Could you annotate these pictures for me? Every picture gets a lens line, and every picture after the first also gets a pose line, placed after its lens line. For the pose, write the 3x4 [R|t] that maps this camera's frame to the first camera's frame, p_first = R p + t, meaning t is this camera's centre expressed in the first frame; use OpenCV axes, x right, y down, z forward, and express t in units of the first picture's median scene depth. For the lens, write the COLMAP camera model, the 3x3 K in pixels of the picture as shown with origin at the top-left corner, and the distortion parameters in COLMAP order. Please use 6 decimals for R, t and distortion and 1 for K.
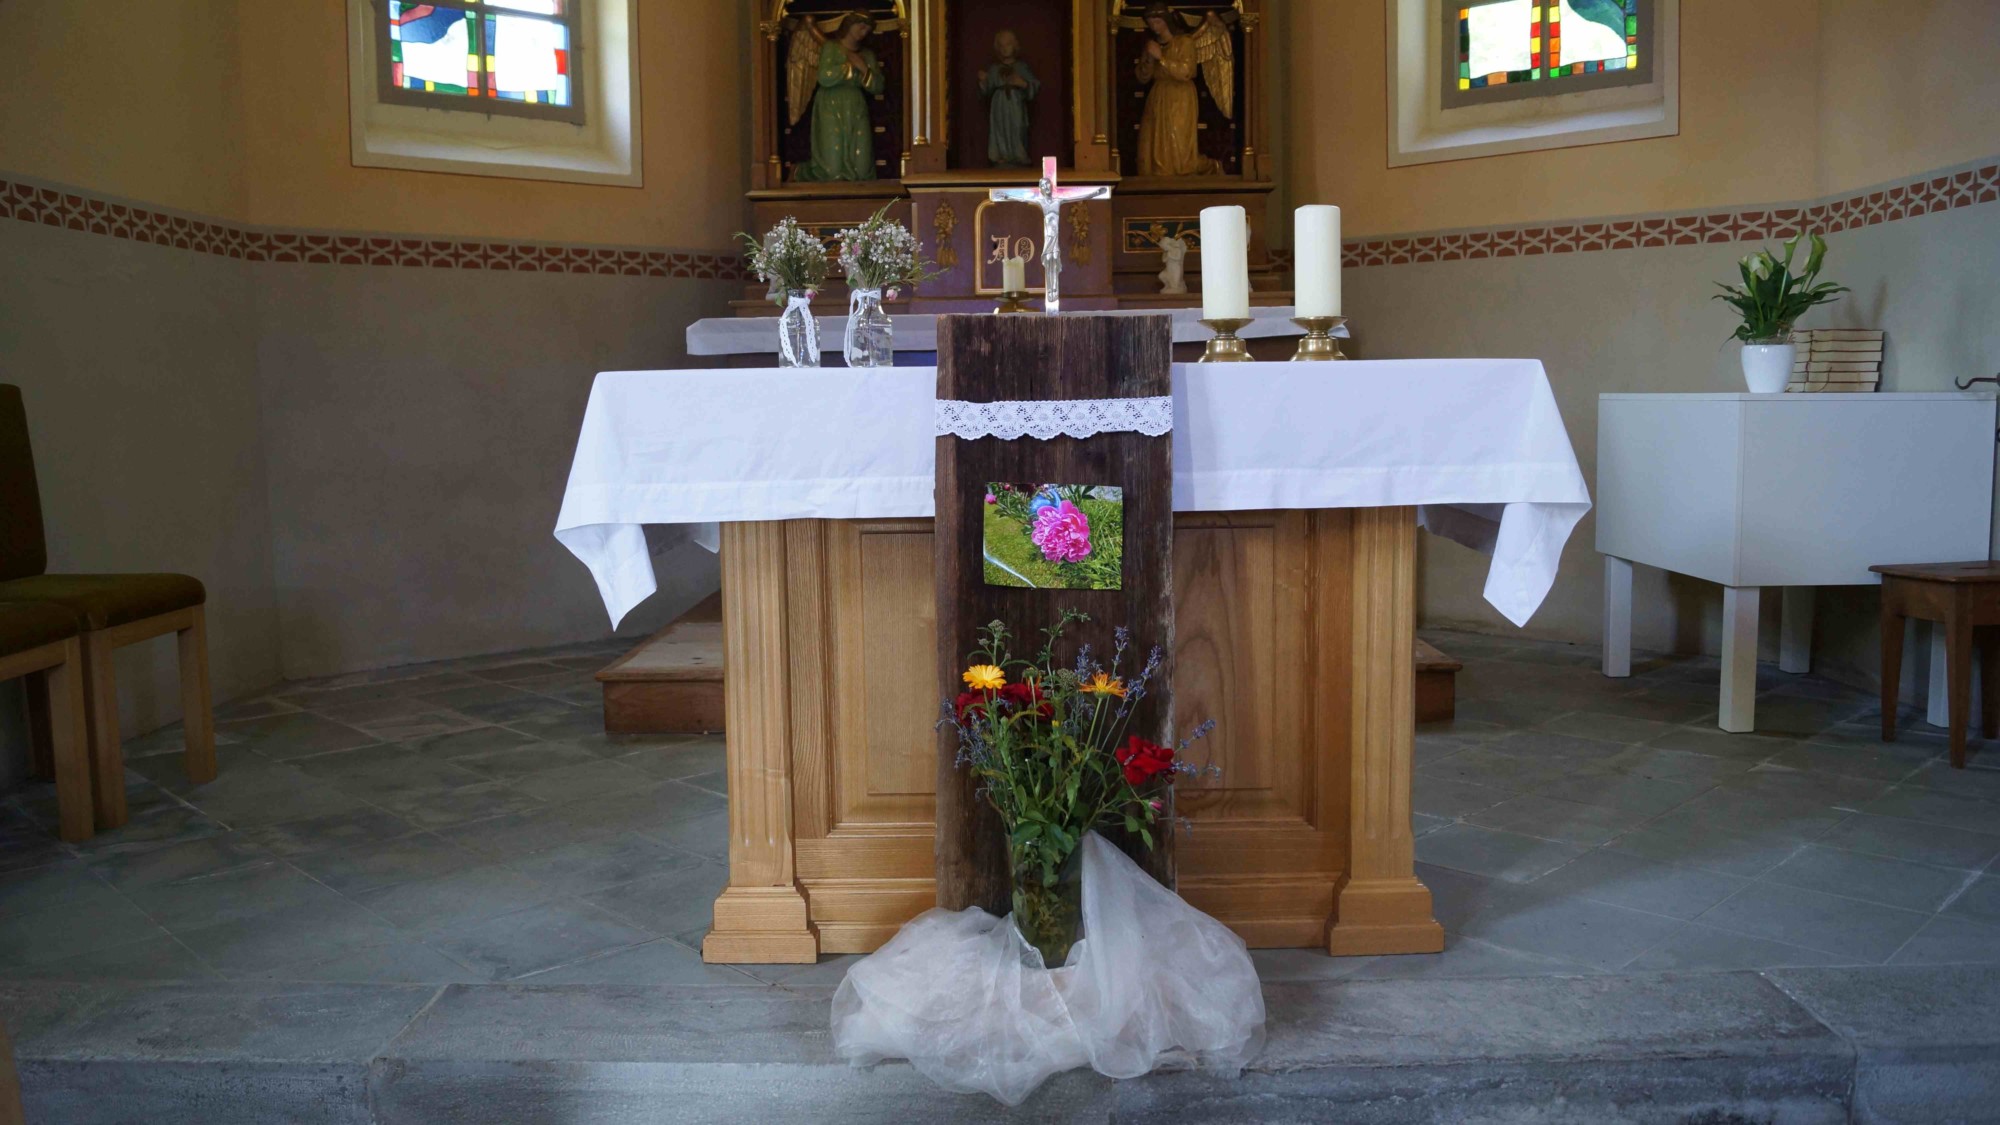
lens RADIAL K [[1555.5, 0, 984.3], [0, 1555.5, 563.4], [0, 0, 1]] dist [-0.089425, 0.016226]
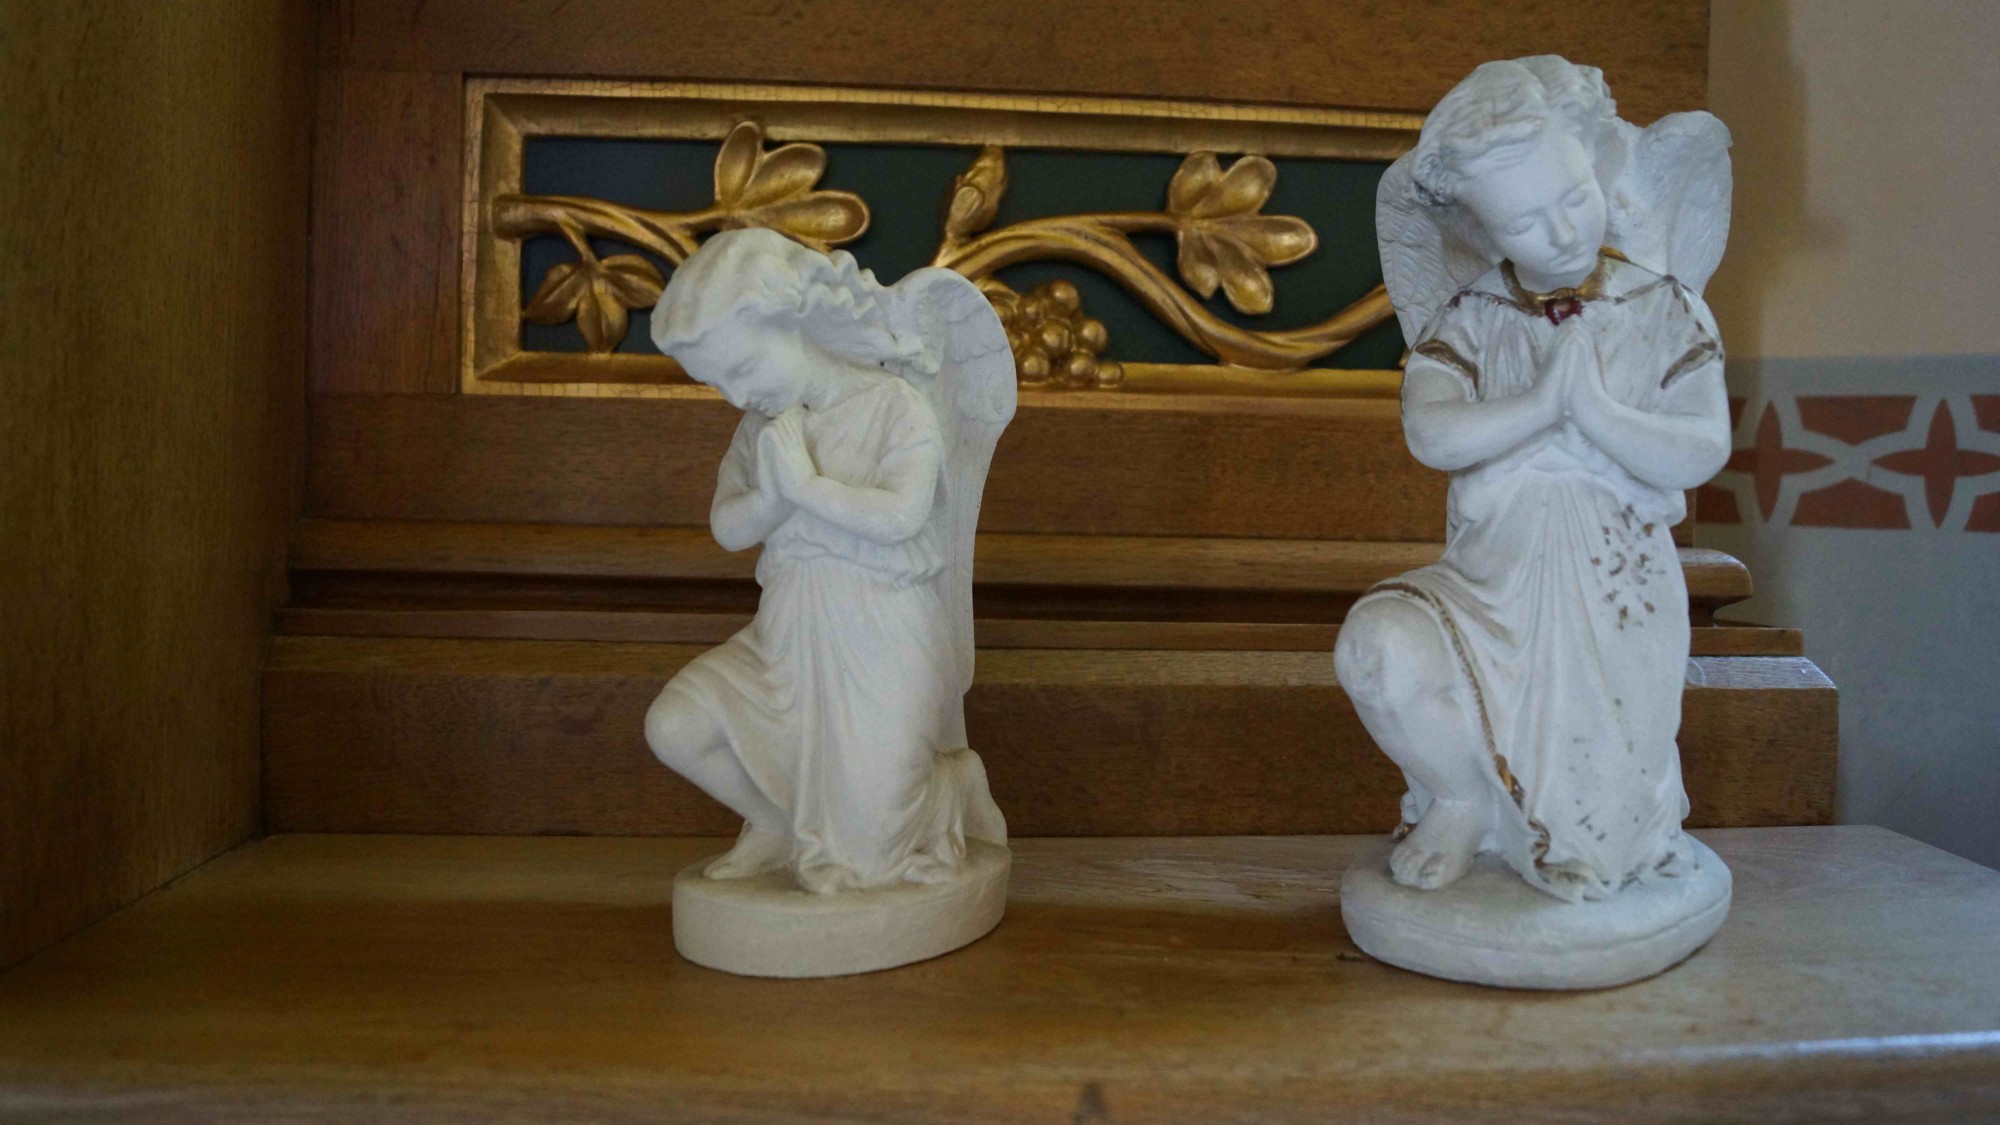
lens RADIAL K [[1555.5, 0, 984.3], [0, 1555.5, 563.4], [0, 0, 1]] dist [-0.089425, 0.016226]
pose [[0.996005, 0.035533, 0.081924, 0.119504], [-0.030226, 0.997419, -0.065130, -0.183935], [-0.084027, 0.062393, 0.994508, 0.895153]]
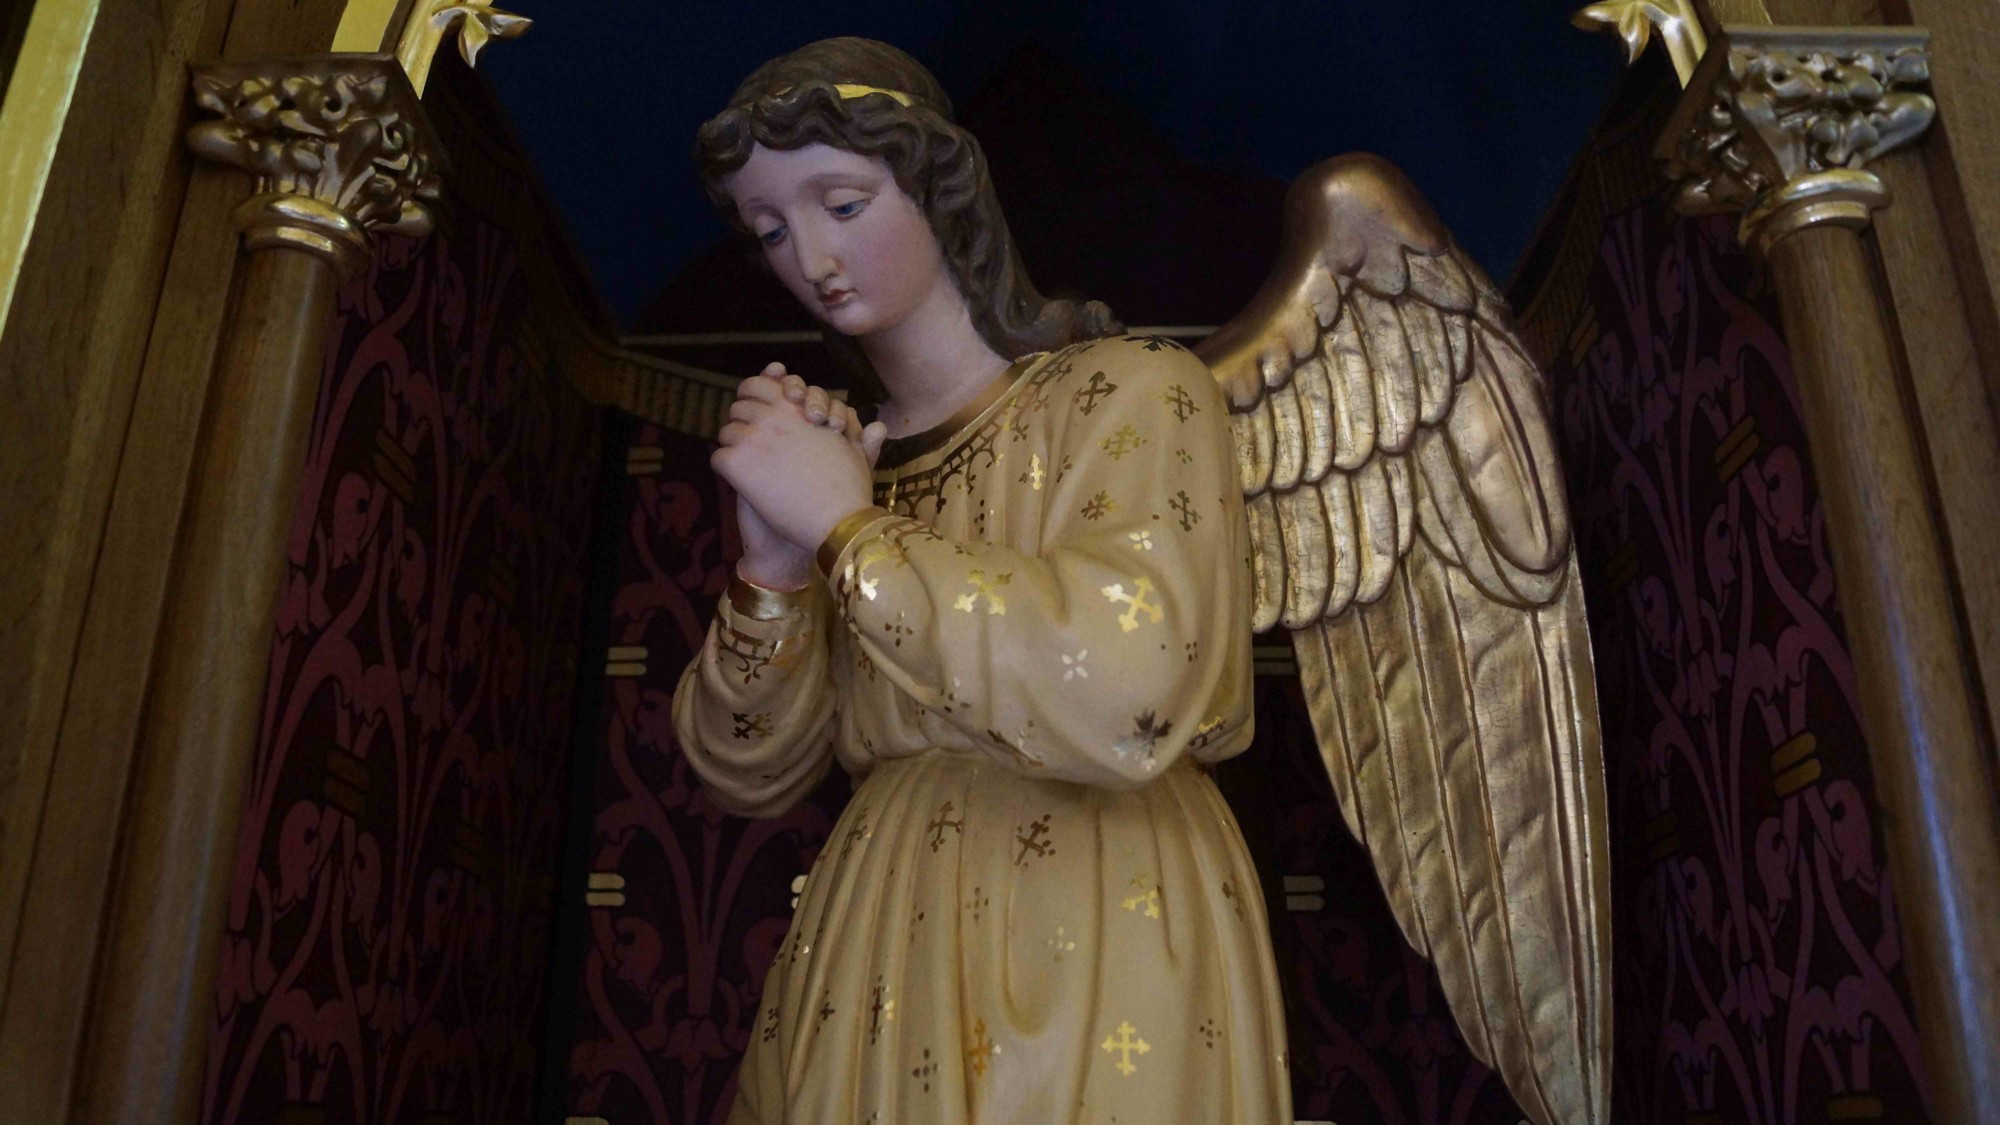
lens RADIAL K [[1555.5, 0, 984.3], [0, 1555.5, 563.4], [0, 0, 1]] dist [-0.089425, 0.016226]
pose [[0.999492, 0.006426, -0.031220, 0.125967], [-0.019971, 0.889628, -0.456249, -0.286361], [0.024843, 0.456641, 0.889304, 0.923280]]
